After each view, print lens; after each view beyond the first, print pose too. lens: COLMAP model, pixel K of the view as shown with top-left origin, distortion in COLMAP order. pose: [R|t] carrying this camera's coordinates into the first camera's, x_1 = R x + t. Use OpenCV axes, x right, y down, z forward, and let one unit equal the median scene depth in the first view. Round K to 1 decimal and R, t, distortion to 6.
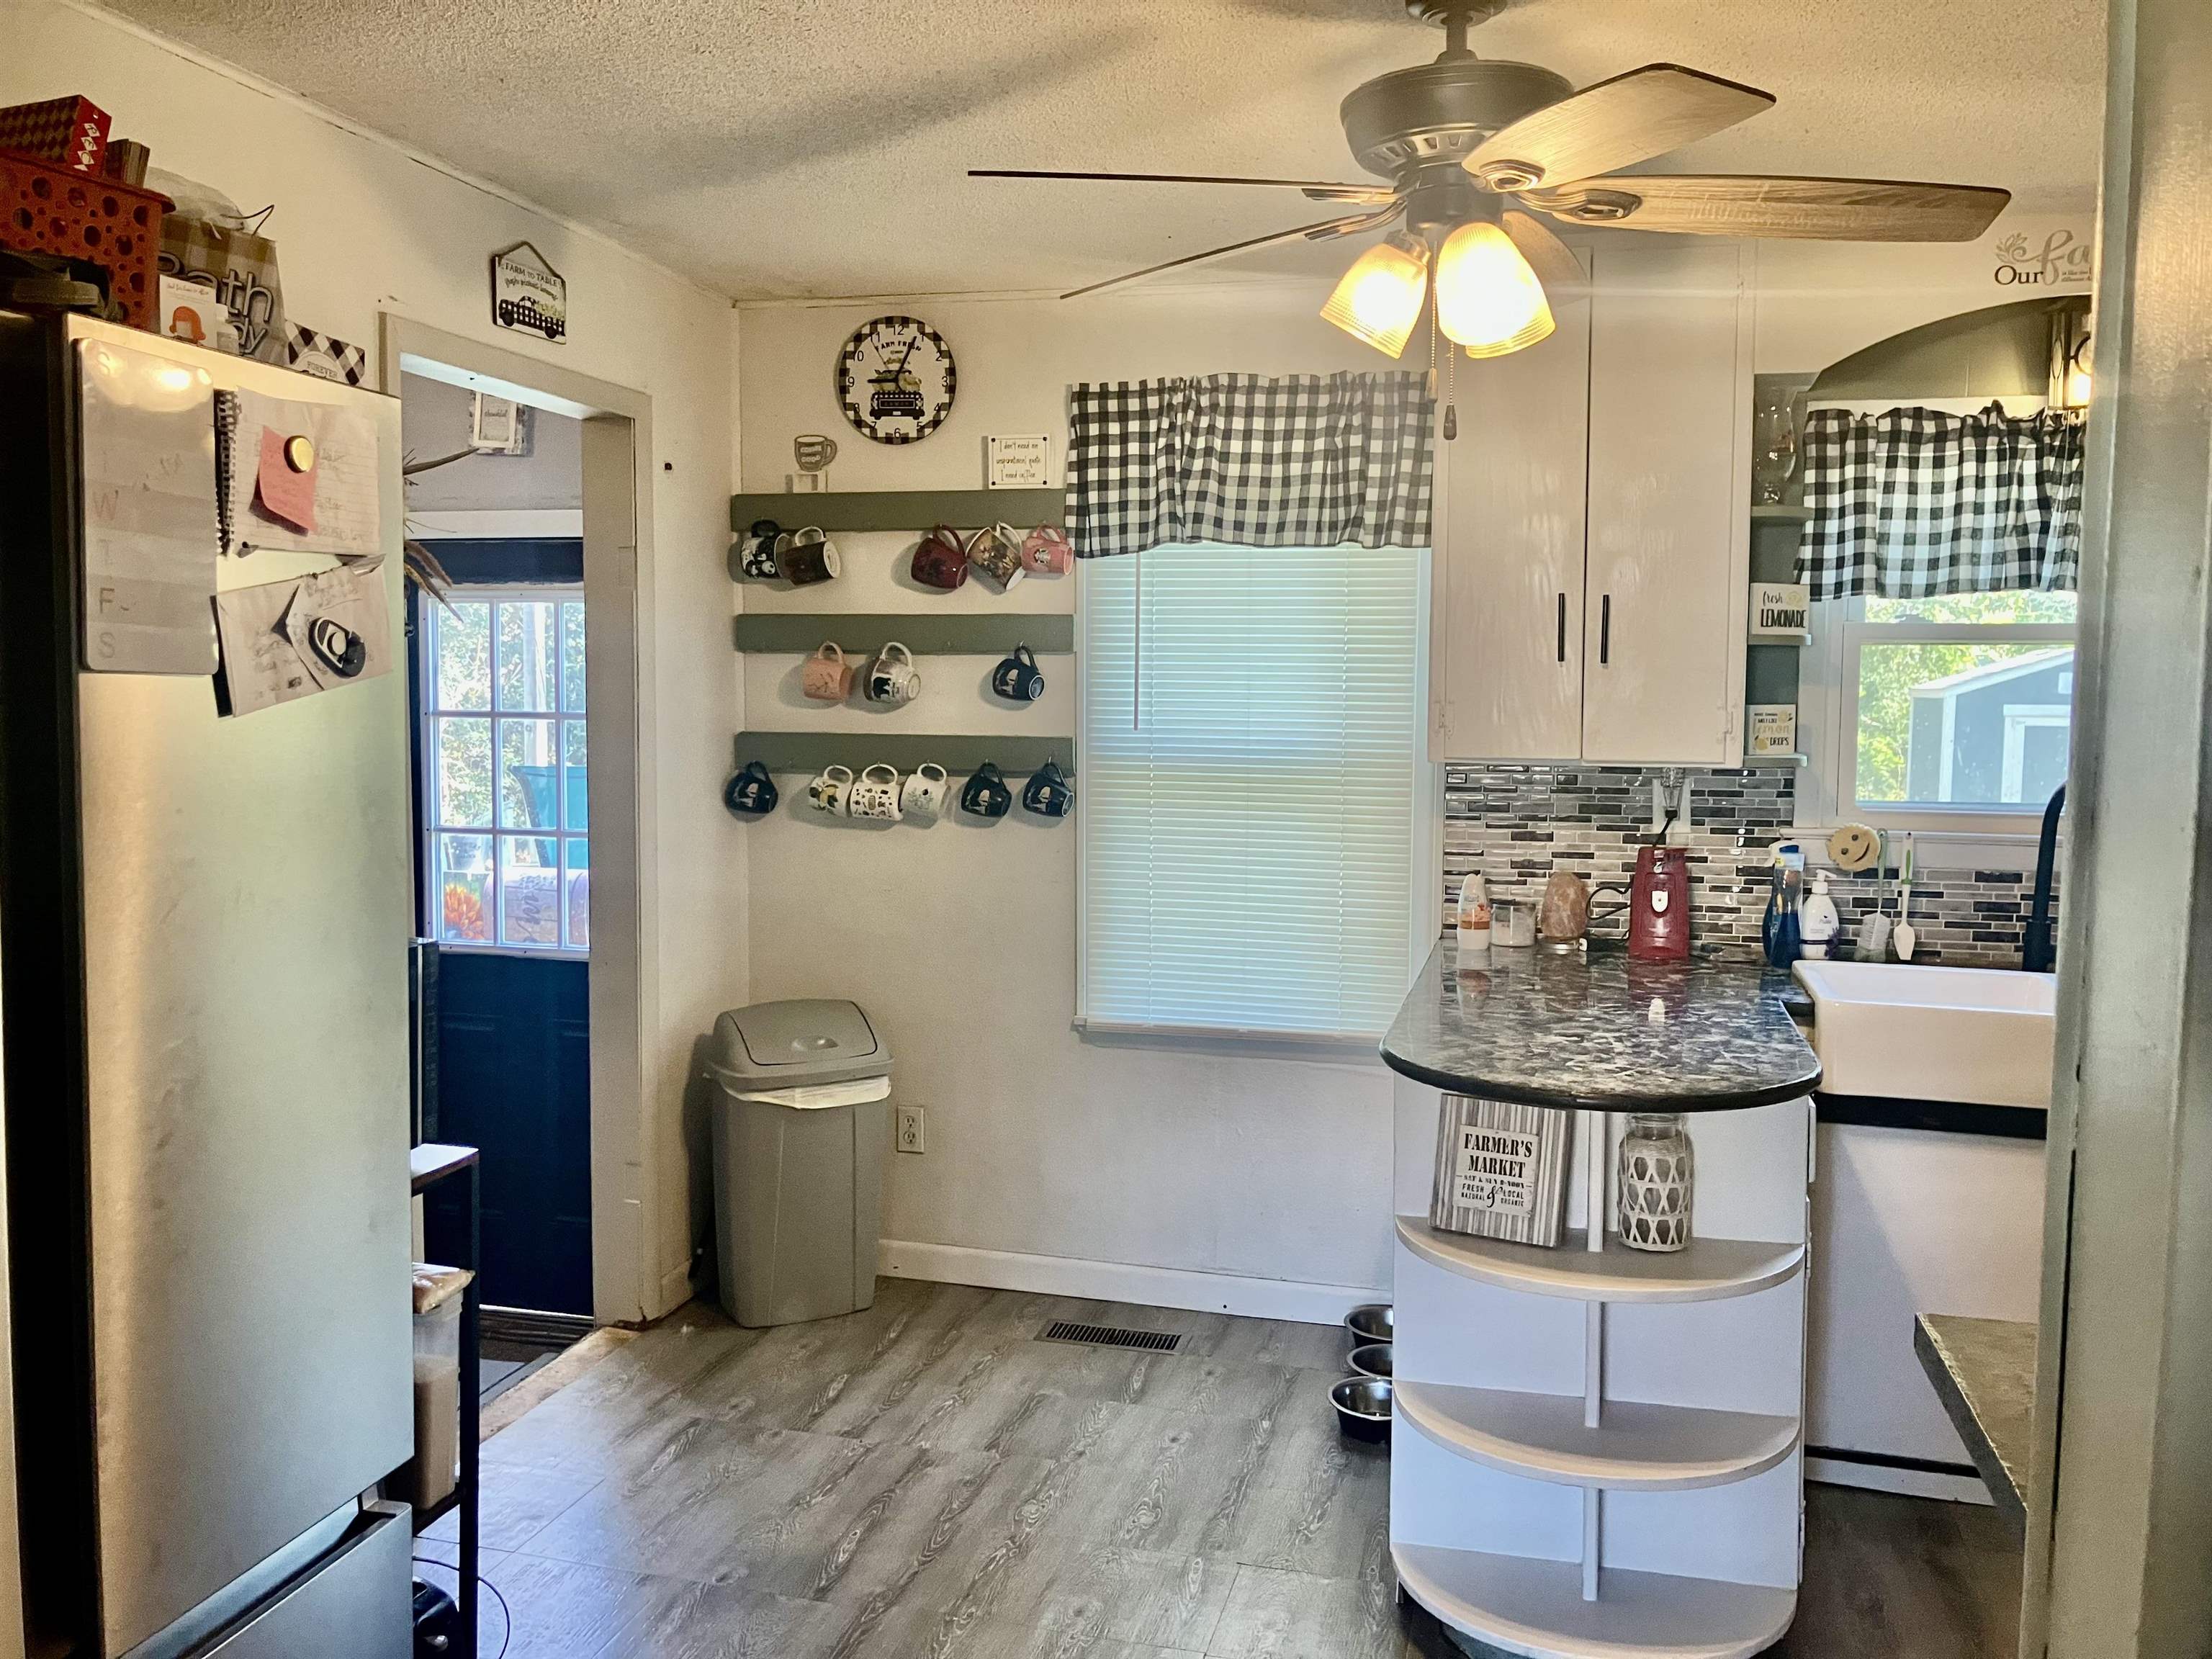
lens RADIAL K [[1866.2, 0, 1099.7], [0, 1866.2, 805.9], [0, 0, 1]] dist [0.033196, -0.021541]
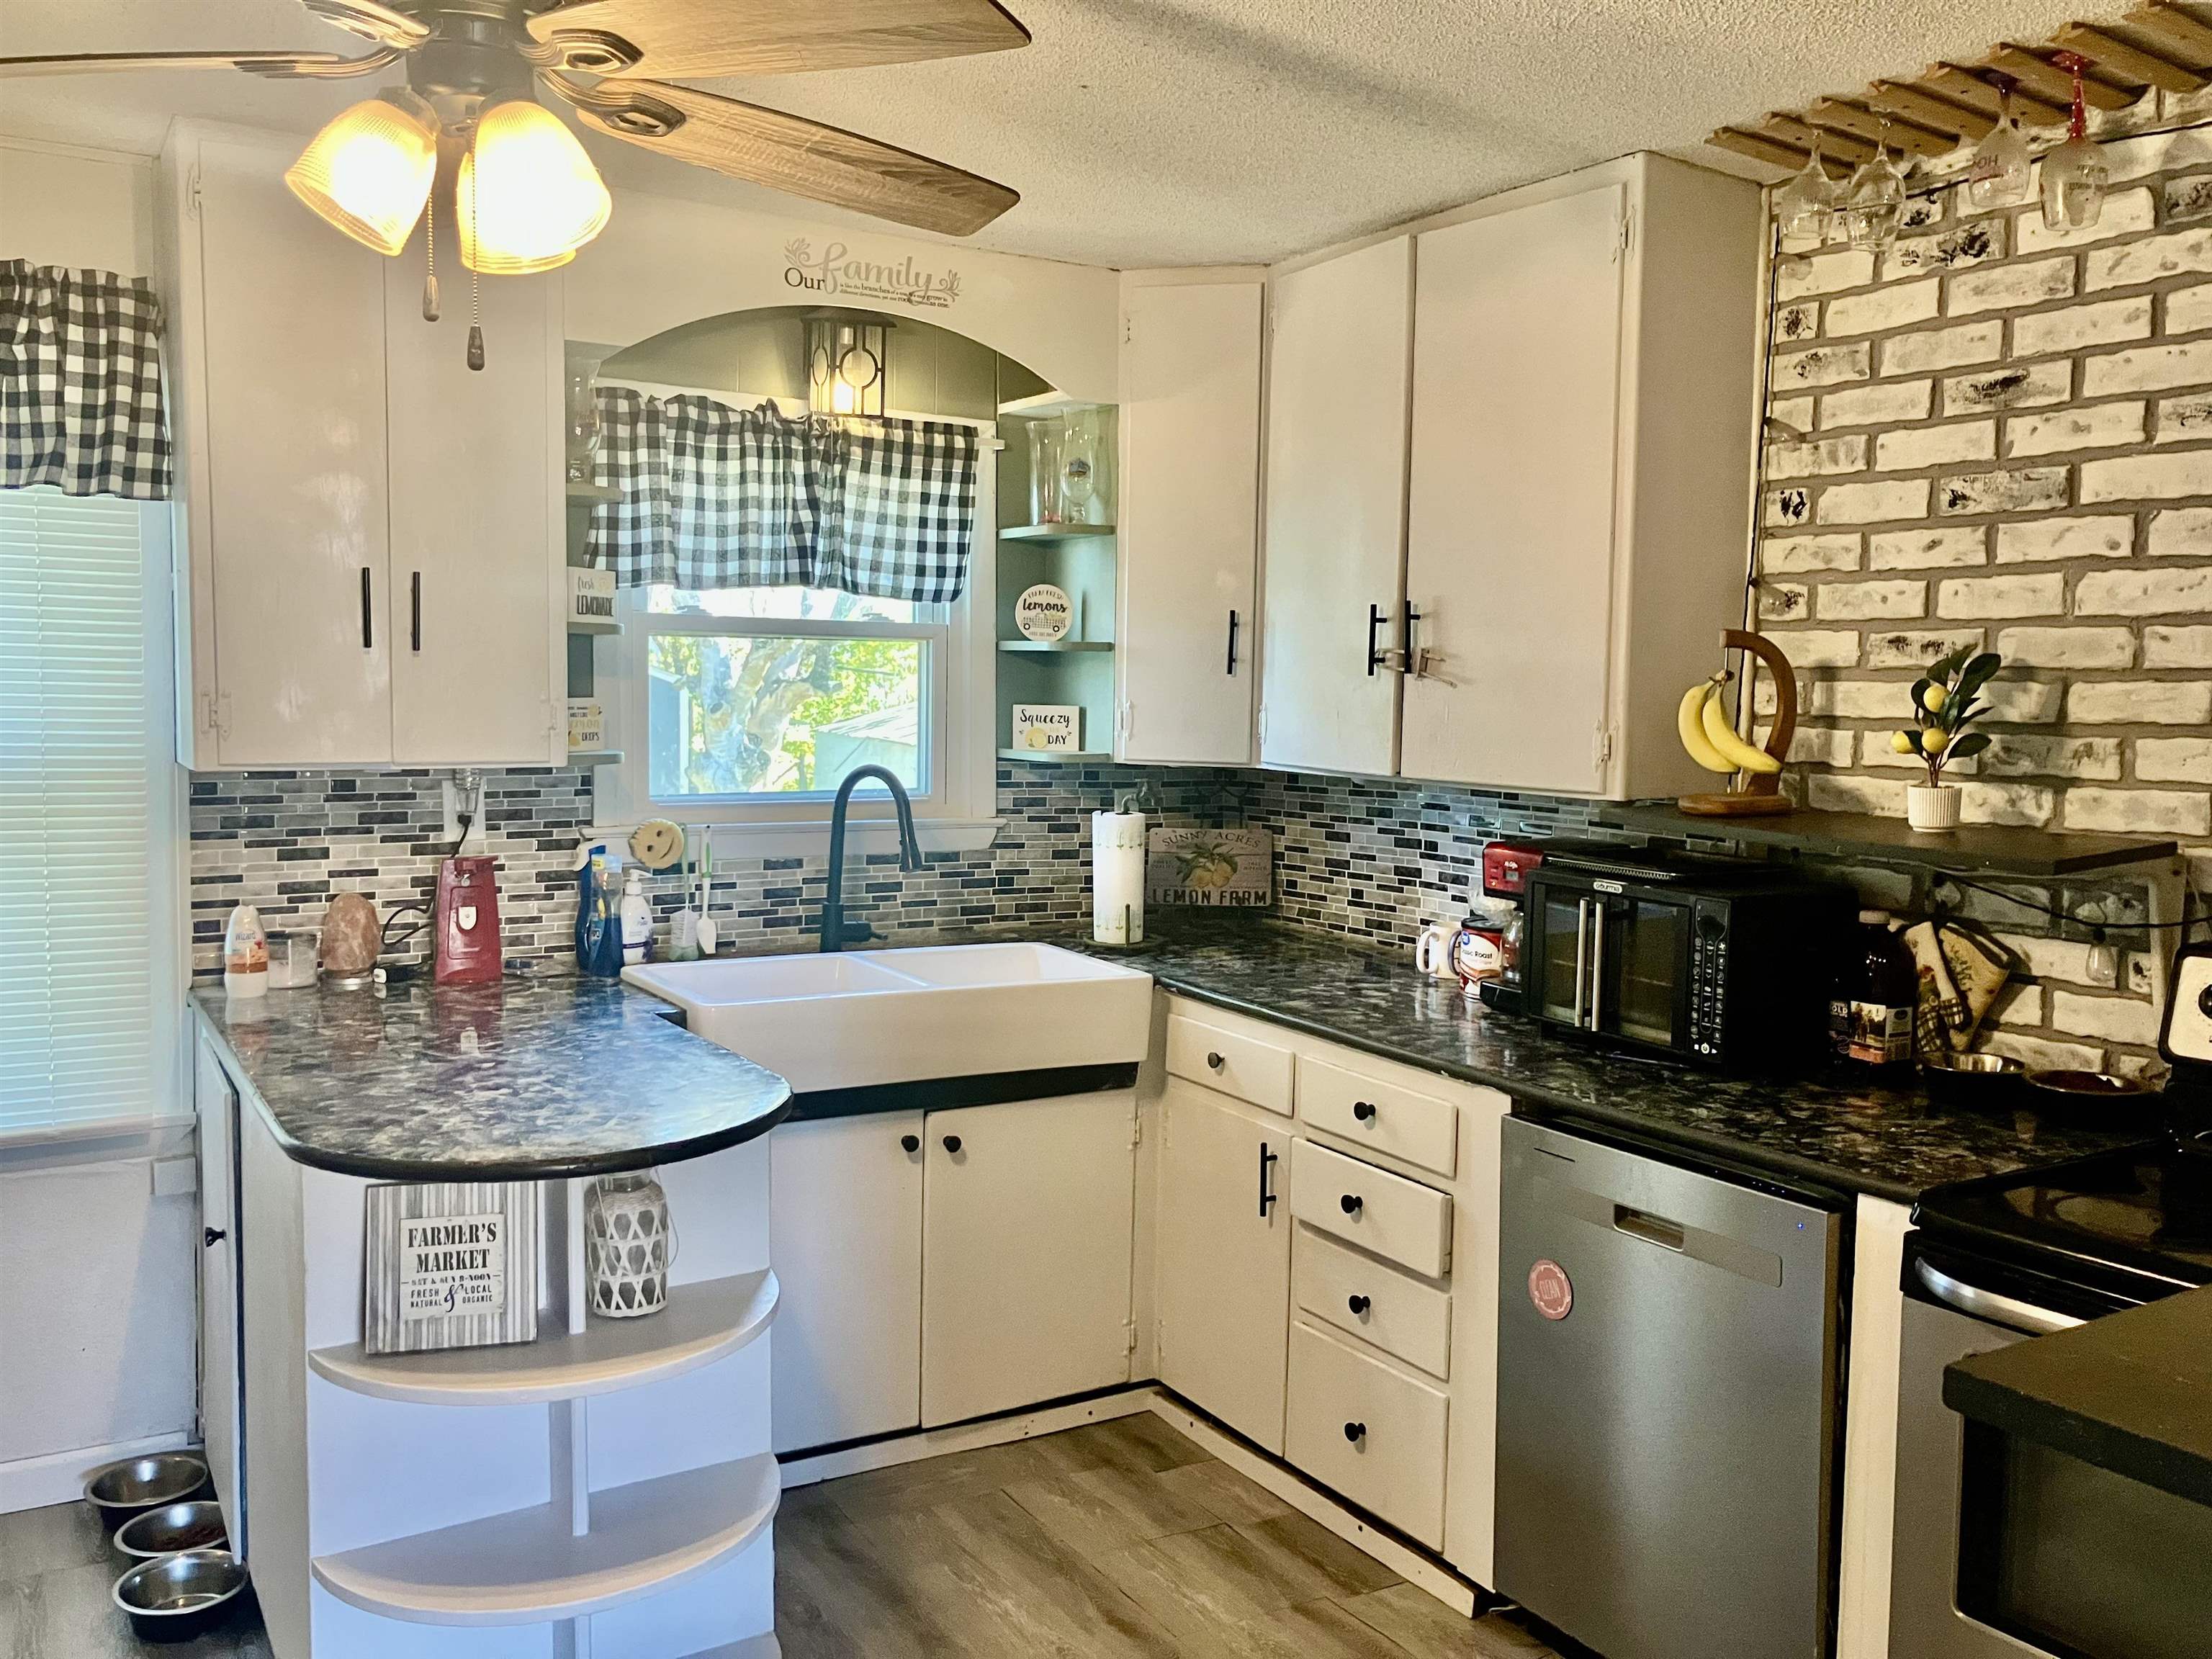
lens RADIAL K [[1842.9, 0, 1119.3], [0, 1842.9, 809.6], [0, 0, 1]] dist [0.049285, -0.064141]
pose [[0.683471, -0.049281, 0.728312, -0.132198], [0.040845, 0.998737, 0.029249, -0.013947], [-0.728834, 0.009757, 0.684621, 0.169073]]
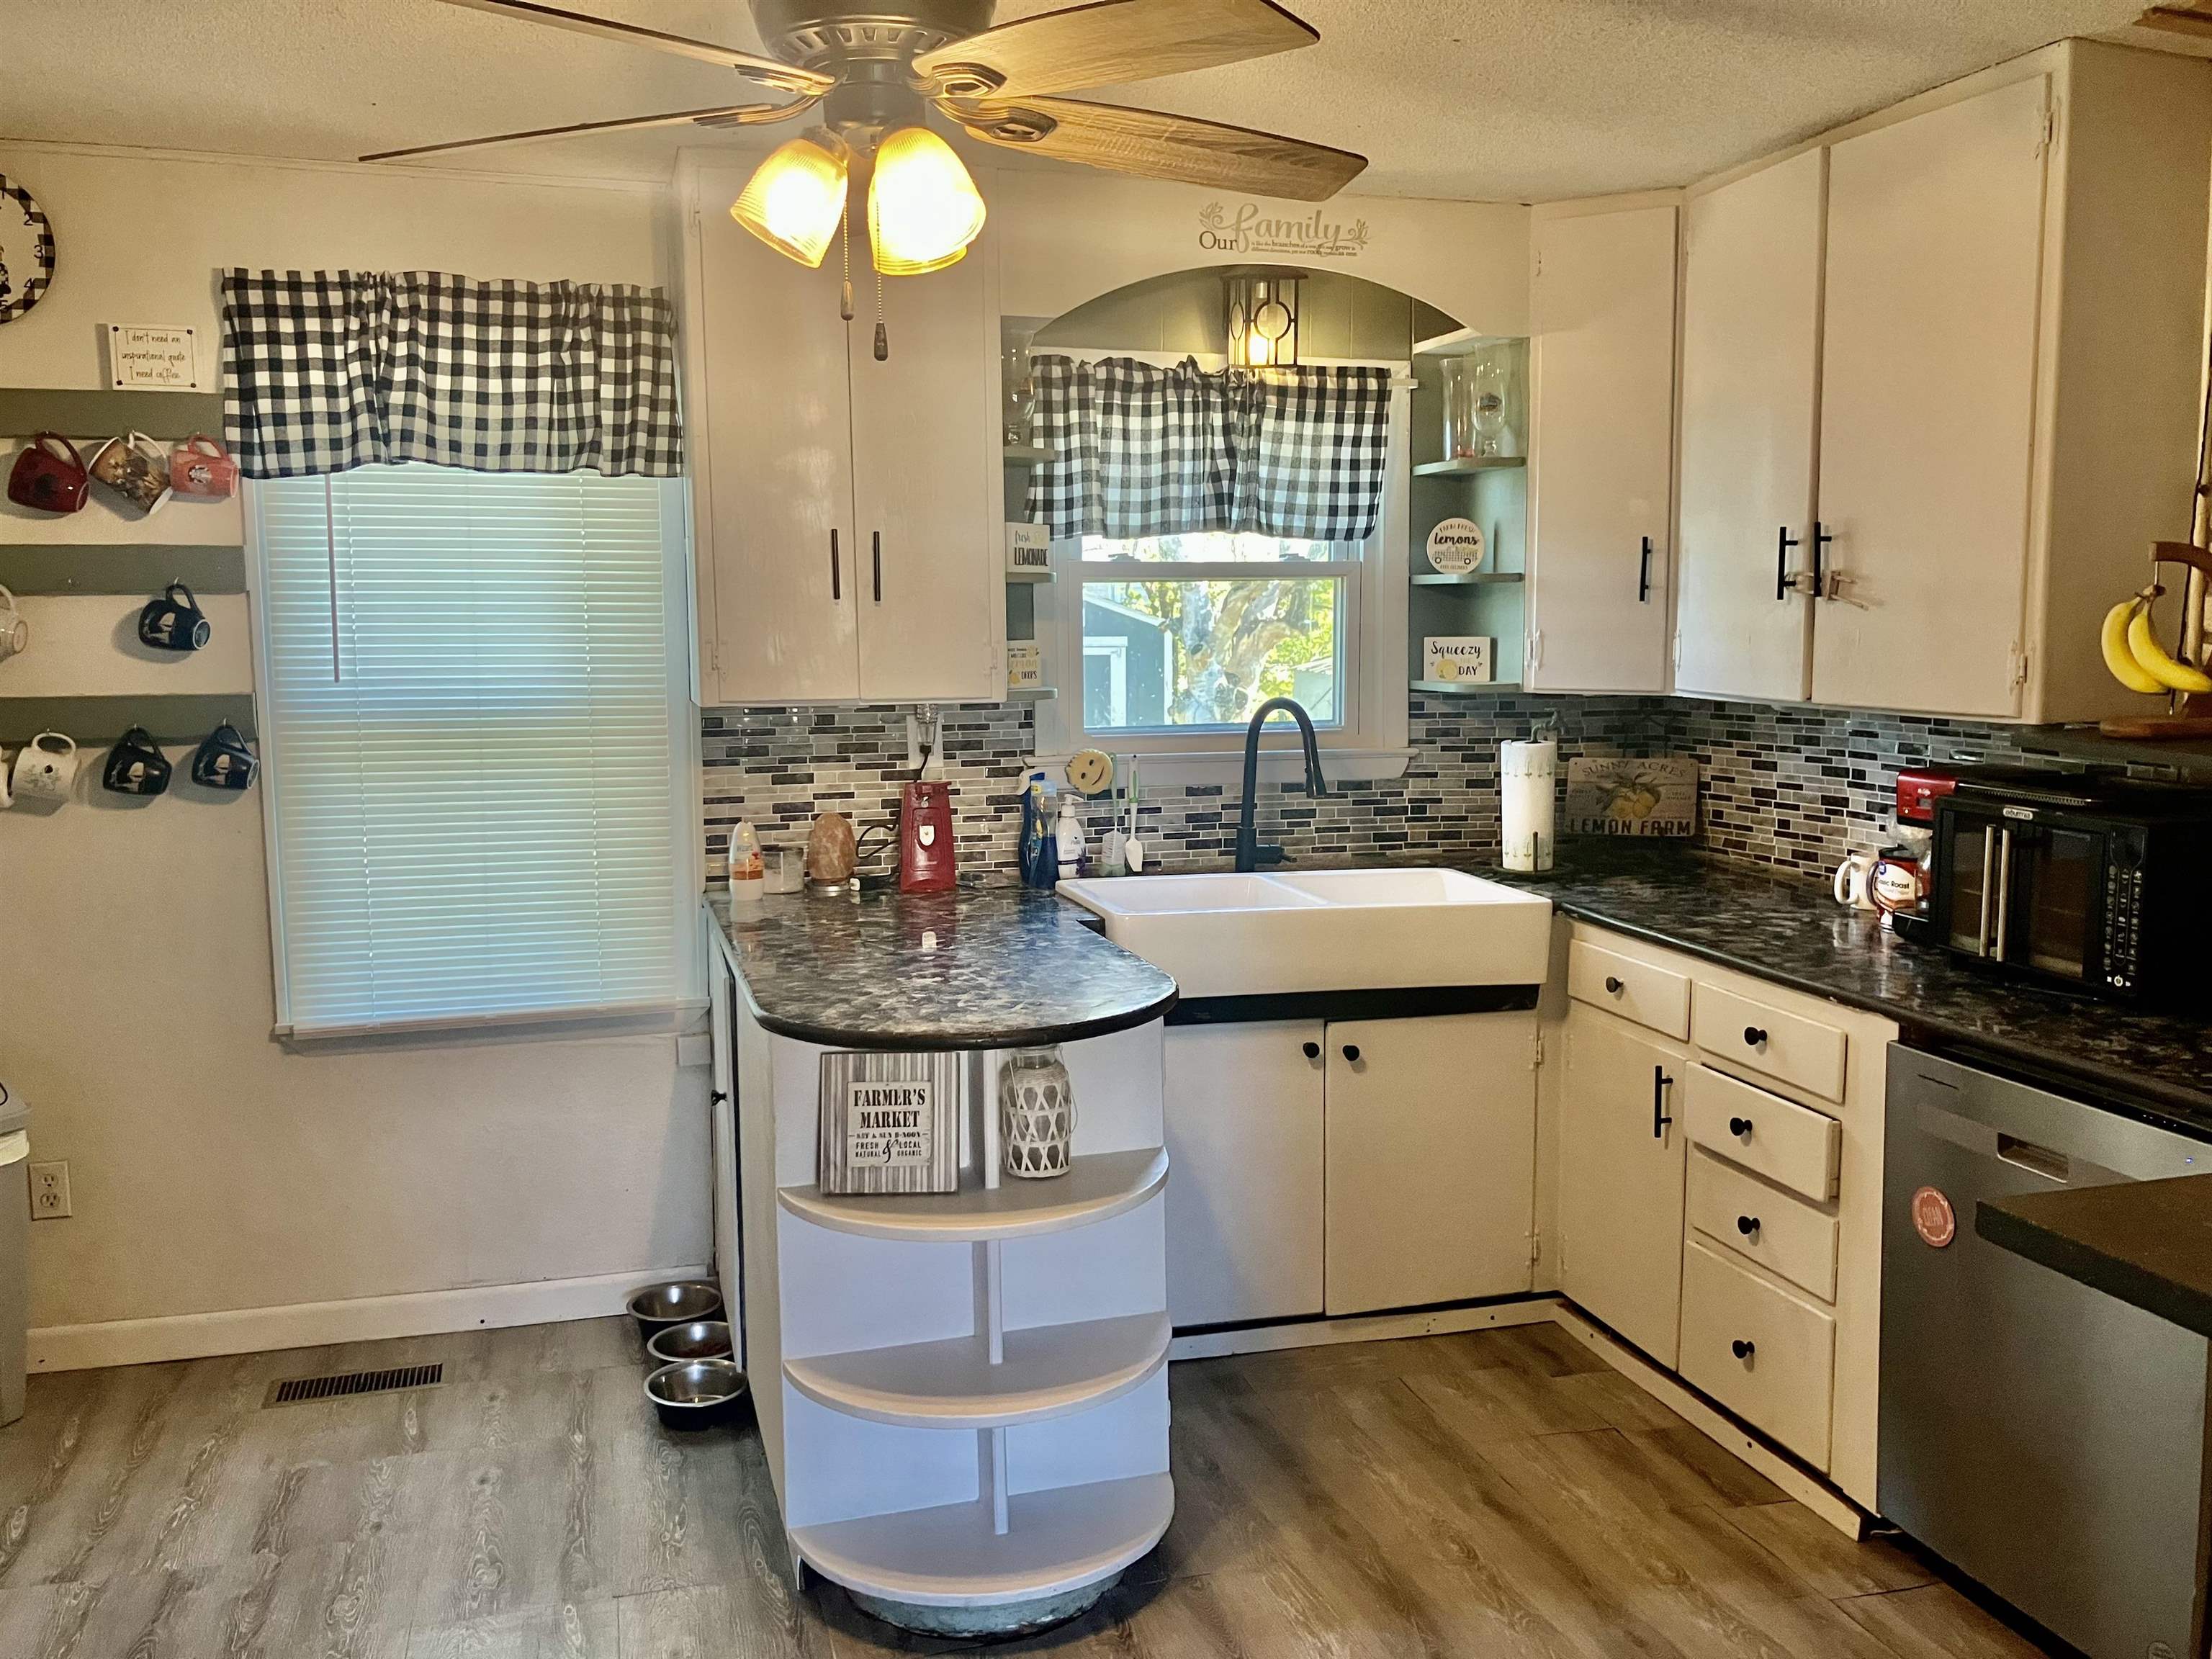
lens RADIAL K [[1851.5, 0, 1110.3], [0, 1851.5, 814.5], [0, 0, 1]] dist [0.062150, -0.080480]
pose [[0.855256, -0.069533, 0.513520, -0.132642], [0.050176, 0.997412, 0.051489, -0.007224], [-0.515772, -0.018270, 0.856531, 0.088884]]
